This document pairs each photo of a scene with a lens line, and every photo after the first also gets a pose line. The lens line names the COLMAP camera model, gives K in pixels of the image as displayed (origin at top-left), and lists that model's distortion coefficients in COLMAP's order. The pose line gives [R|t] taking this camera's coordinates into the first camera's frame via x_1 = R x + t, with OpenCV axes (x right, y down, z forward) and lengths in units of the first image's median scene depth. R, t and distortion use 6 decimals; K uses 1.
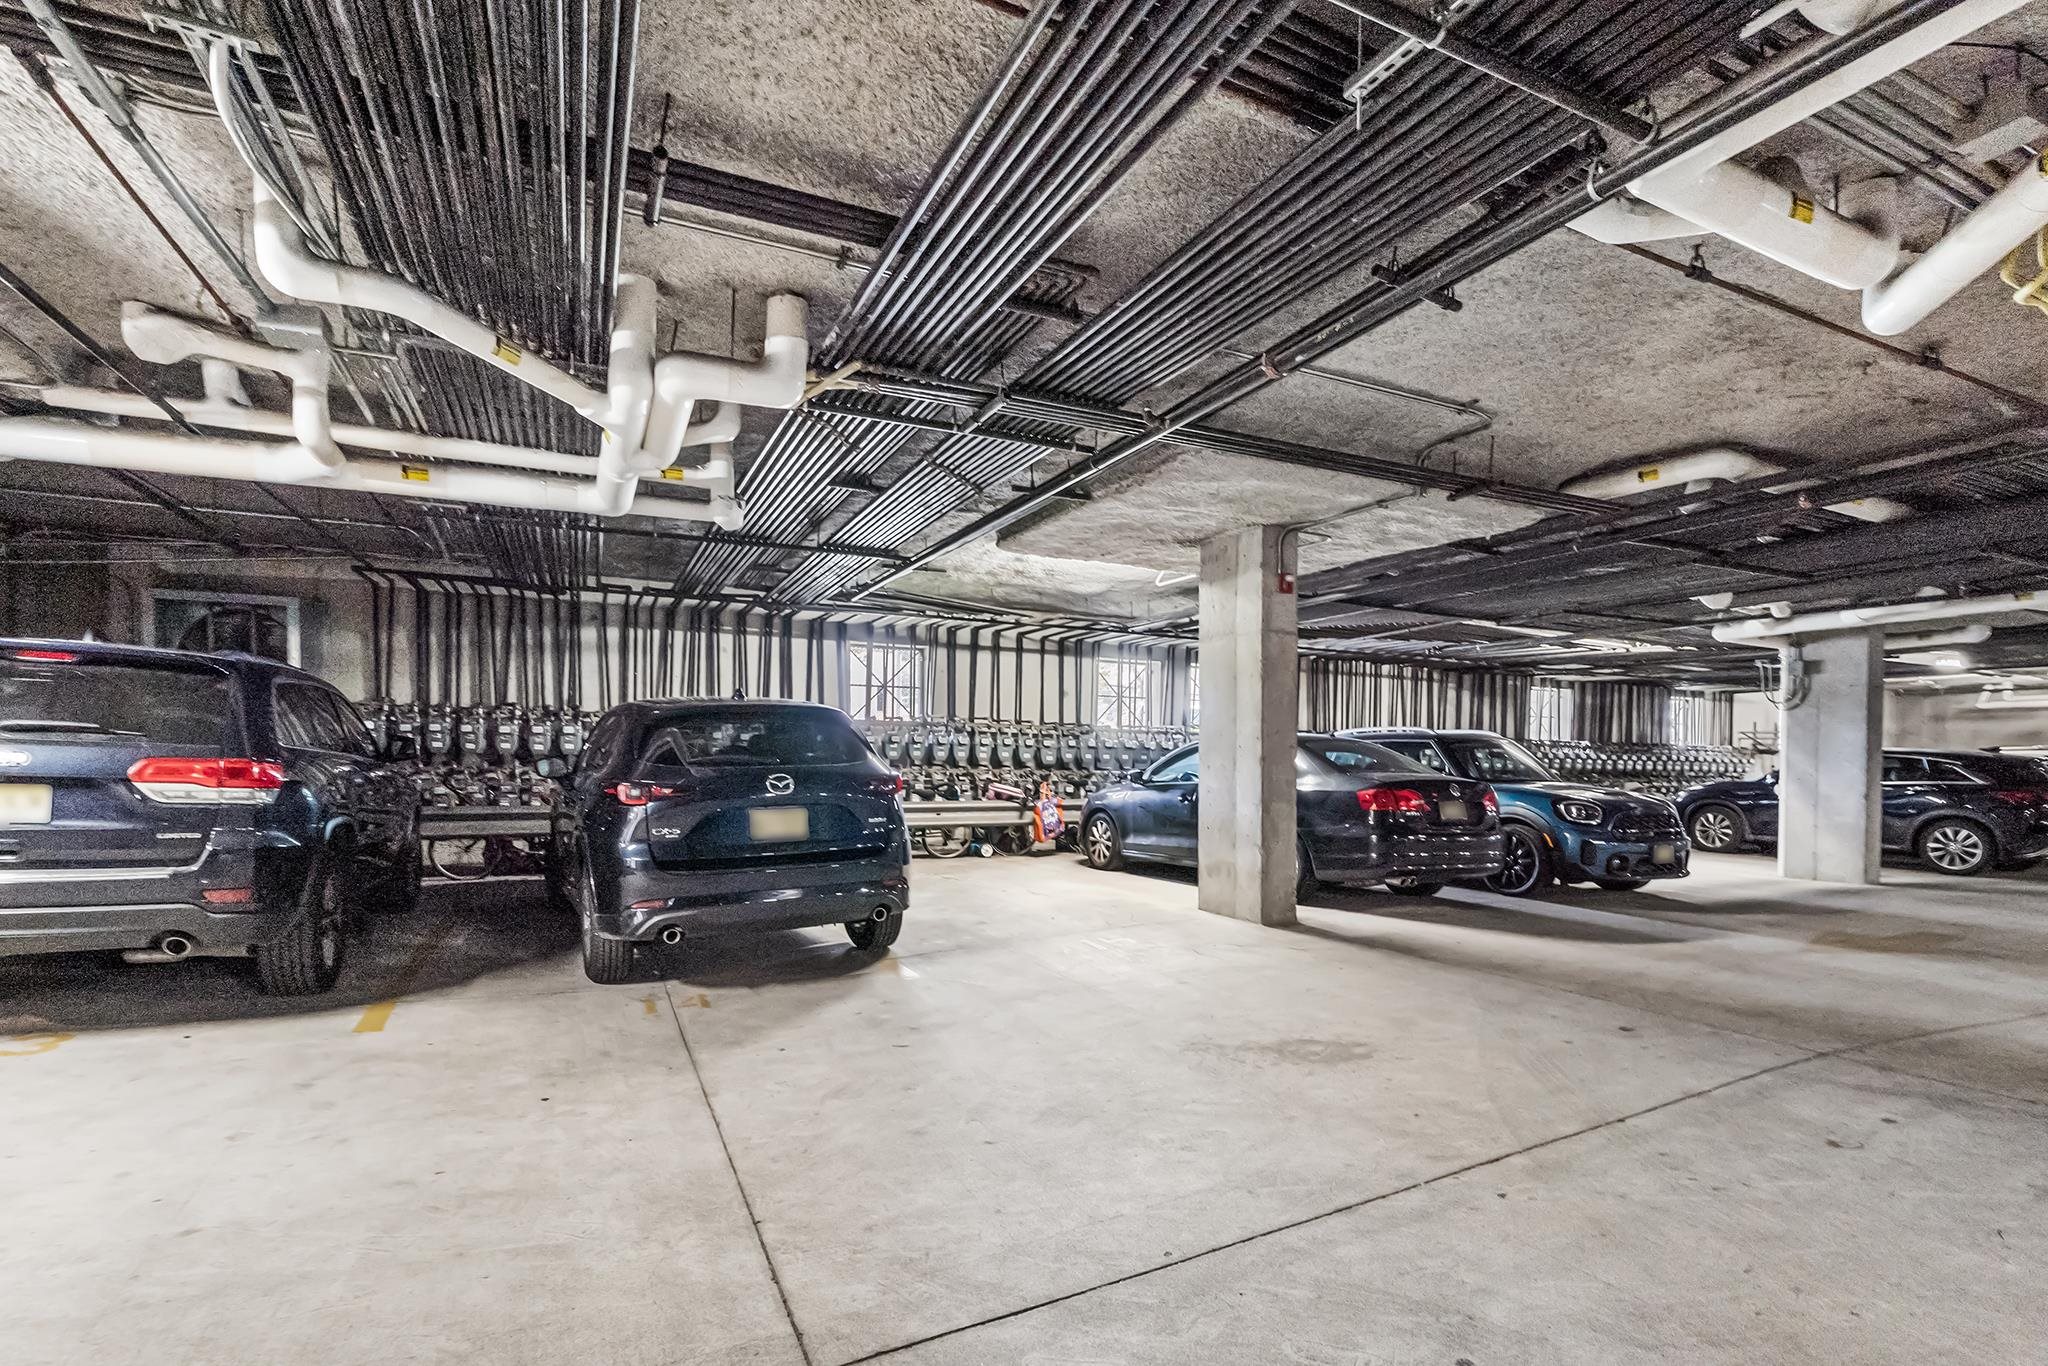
lens RADIAL K [[947.8, 0, 1027.5], [0, 947.8, 770.9], [0, 0, 1]] dist [-0.004926, -0.000423]
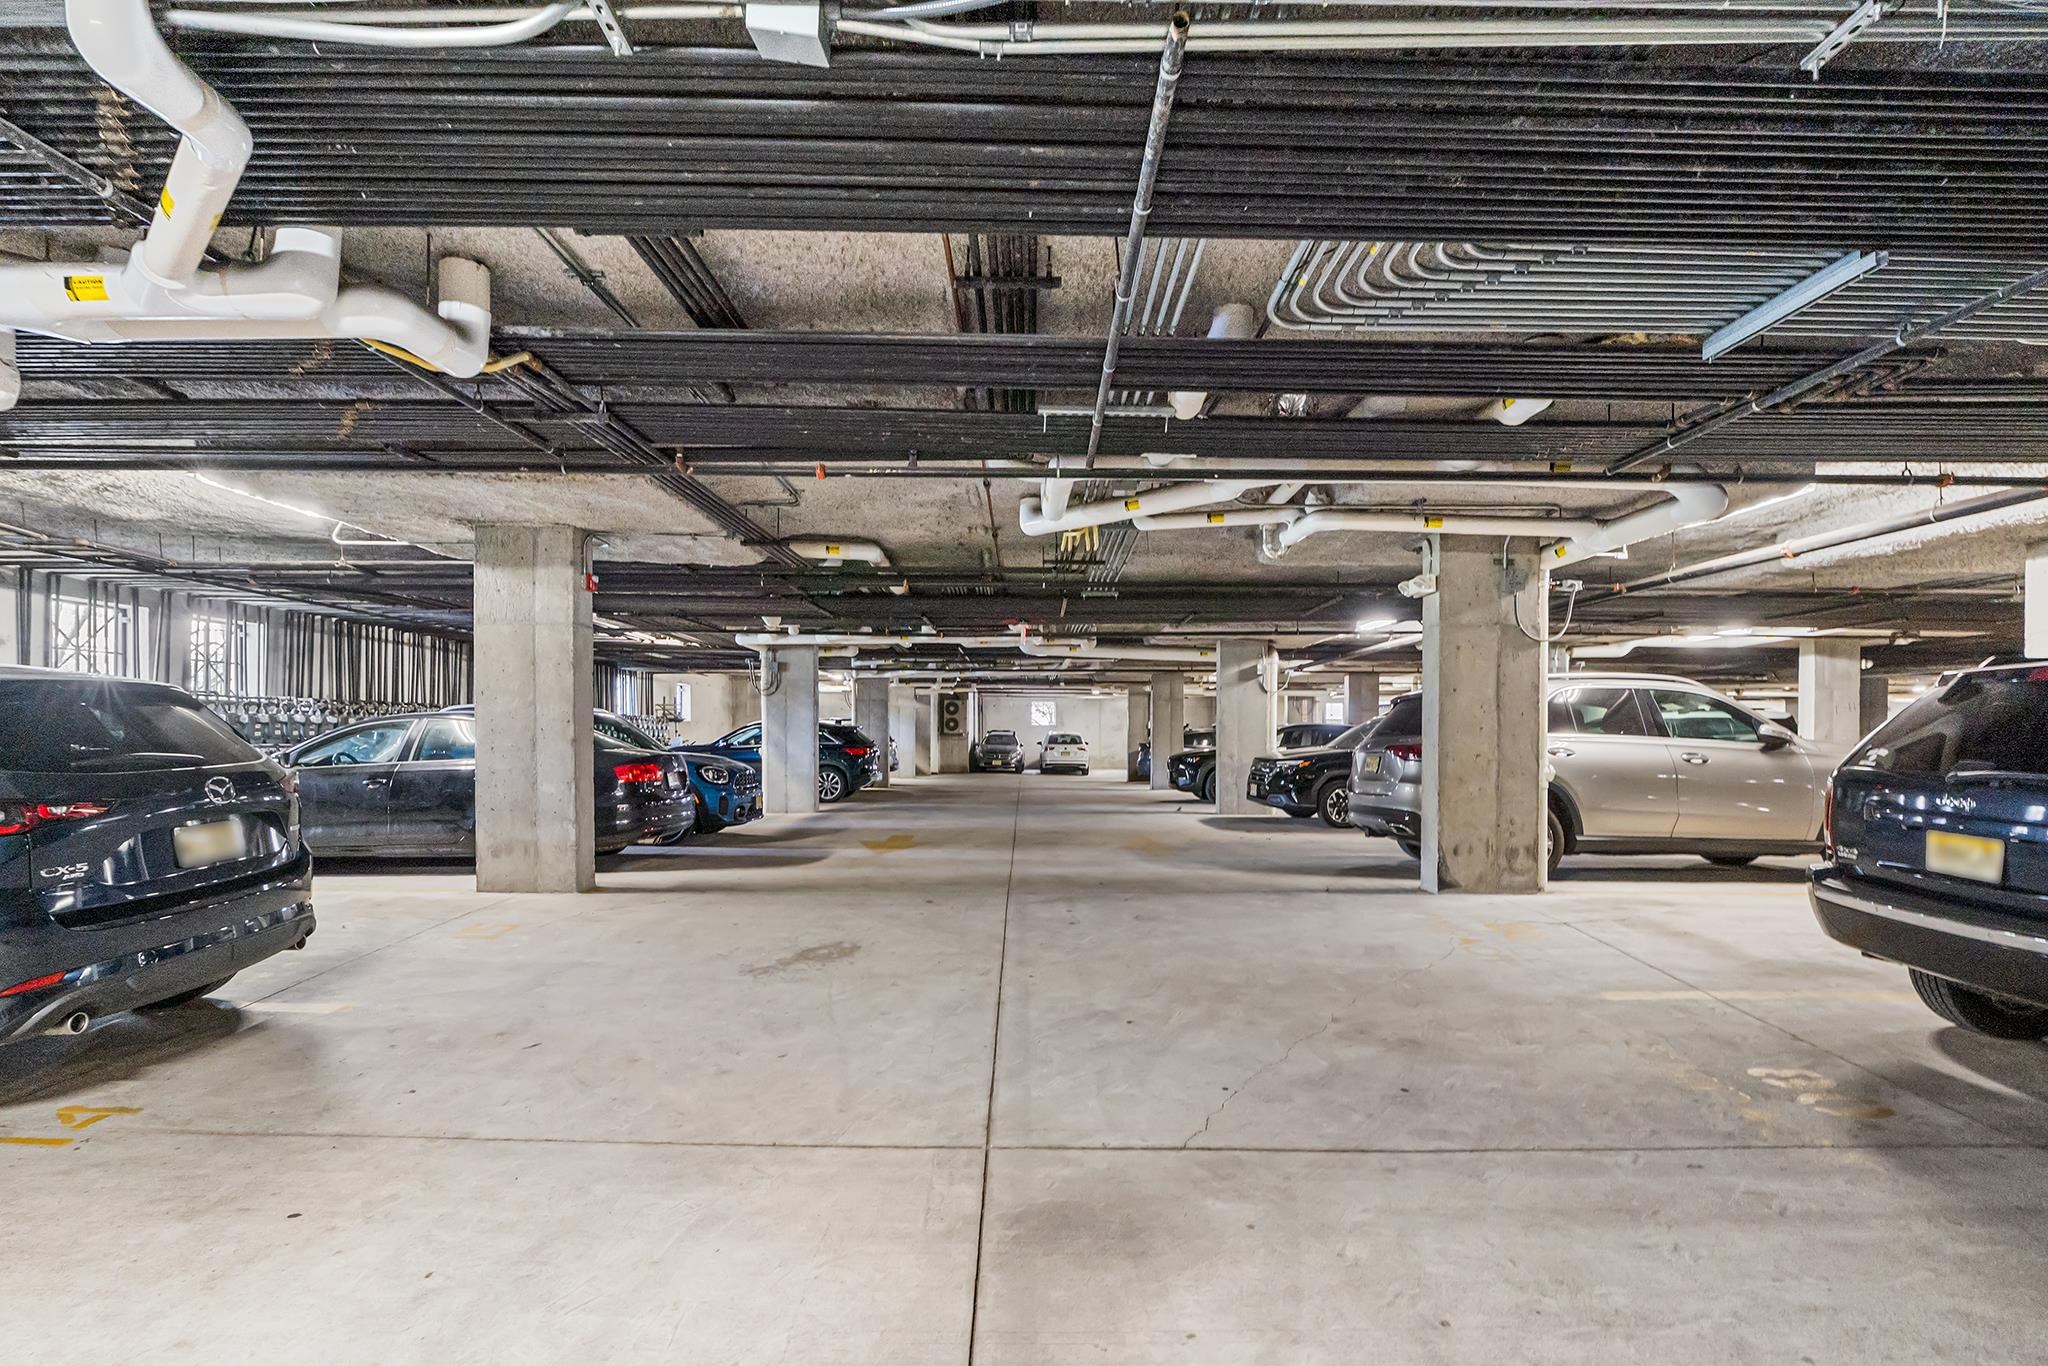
lens RADIAL K [[919.7, 0, 1018.1], [0, 919.7, 728.3], [0, 0, 1]] dist [-0.003372, -0.000088]
pose [[0.449068, -0.003689, 0.893490, -0.722115], [0.009033, 0.999959, -0.000412, -0.033904], [-0.893452, 0.008255, 0.449083, 0.109904]]
